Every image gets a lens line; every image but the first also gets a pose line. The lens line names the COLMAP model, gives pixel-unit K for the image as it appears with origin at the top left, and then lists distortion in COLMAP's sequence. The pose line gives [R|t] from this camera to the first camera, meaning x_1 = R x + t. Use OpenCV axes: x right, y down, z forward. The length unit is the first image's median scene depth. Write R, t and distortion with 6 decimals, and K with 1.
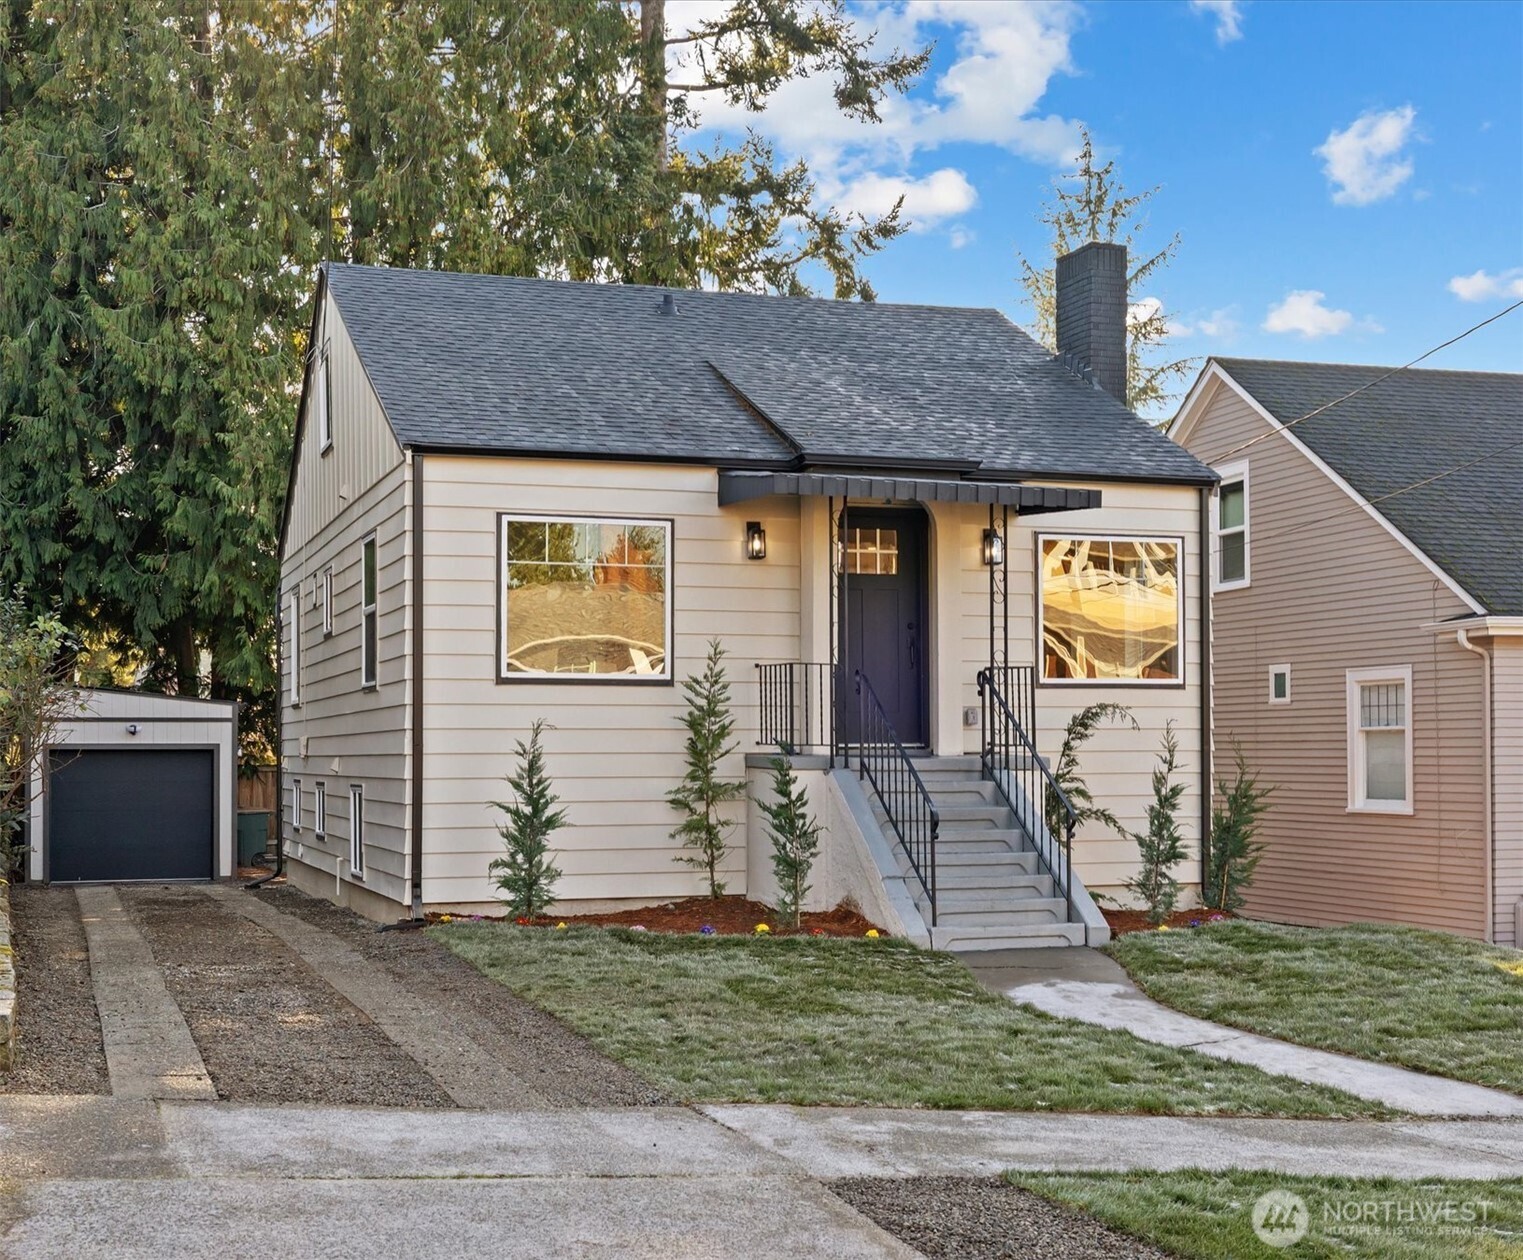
lens RADIAL K [[2881.0, 0, 761.5], [0, 2881.0, 630.0], [0, 0, 1]] dist [0.029005, -0.083186]
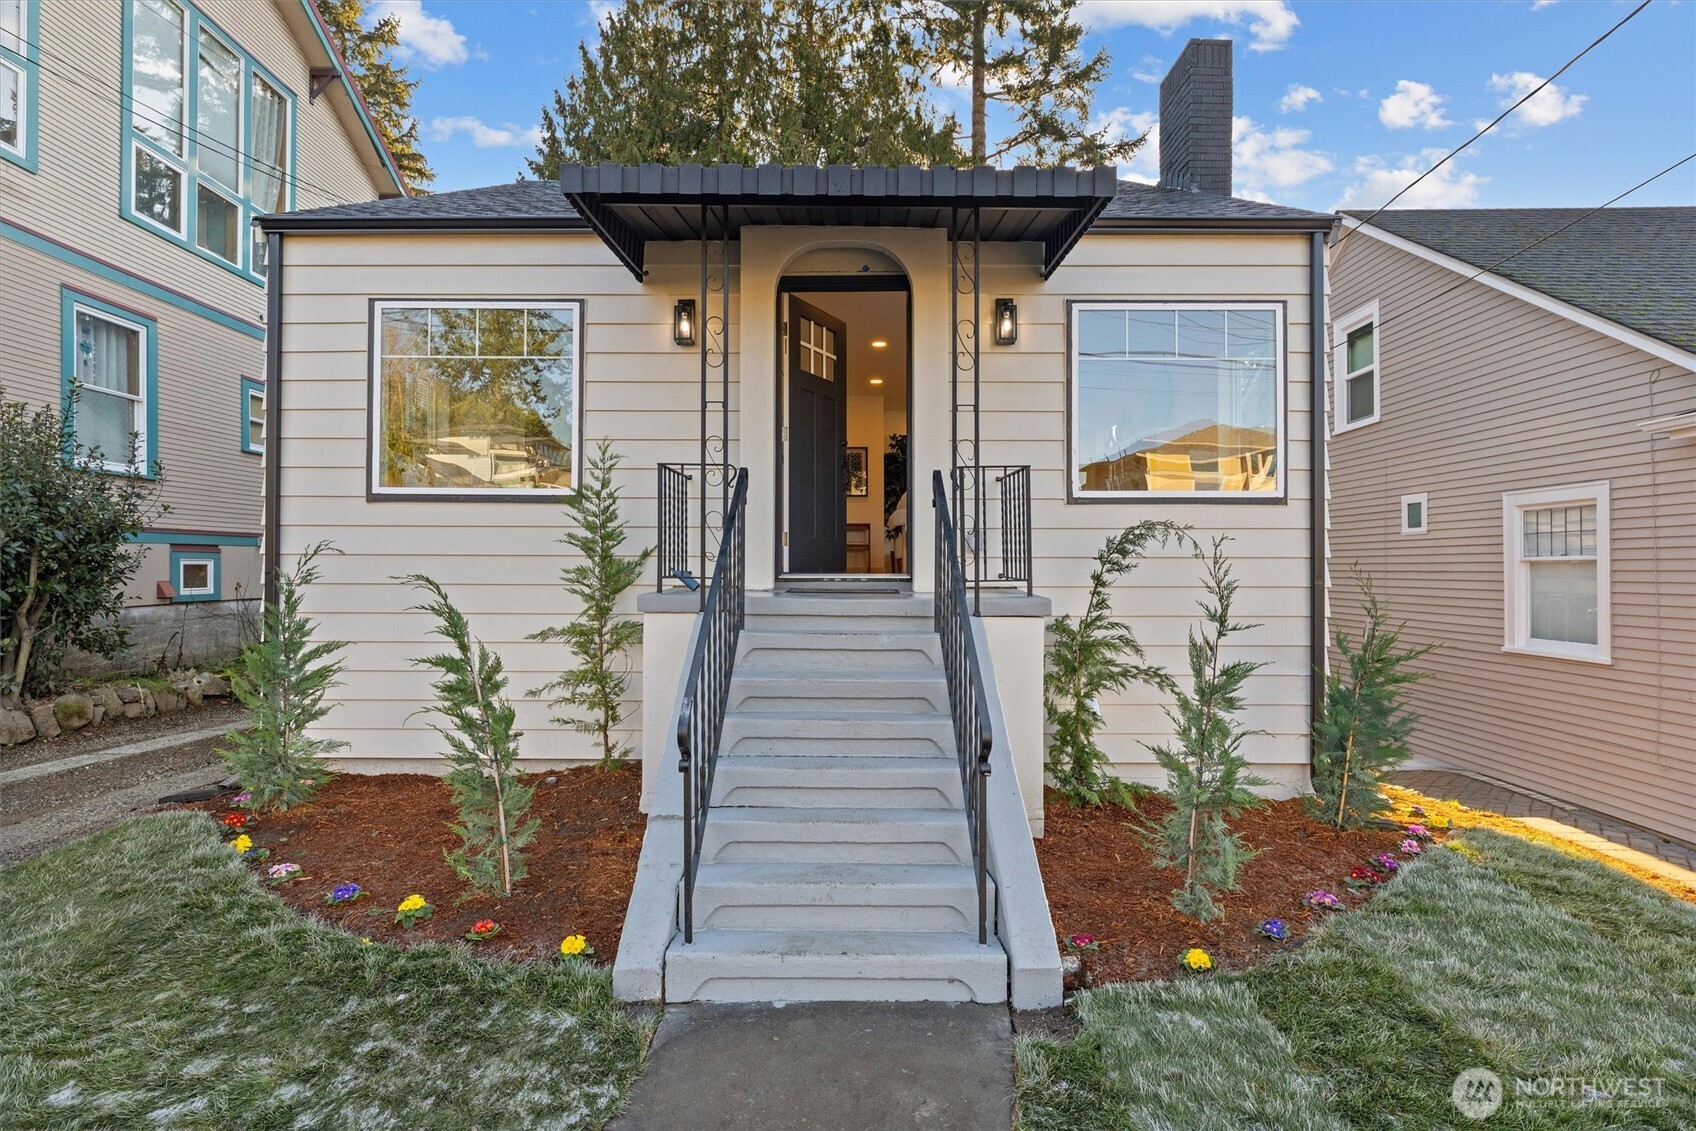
lens RADIAL K [[895.4, 0, 846.0], [0, 895.4, 548.2], [0, 0, 1]] dist [-0.003065, 0.000729]
pose [[0.935456, -0.000699, -0.353442, 0.121813], [0.008464, 0.999756, 0.020424, 0.026090], [0.353342, -0.022098, 0.935233, 0.741696]]
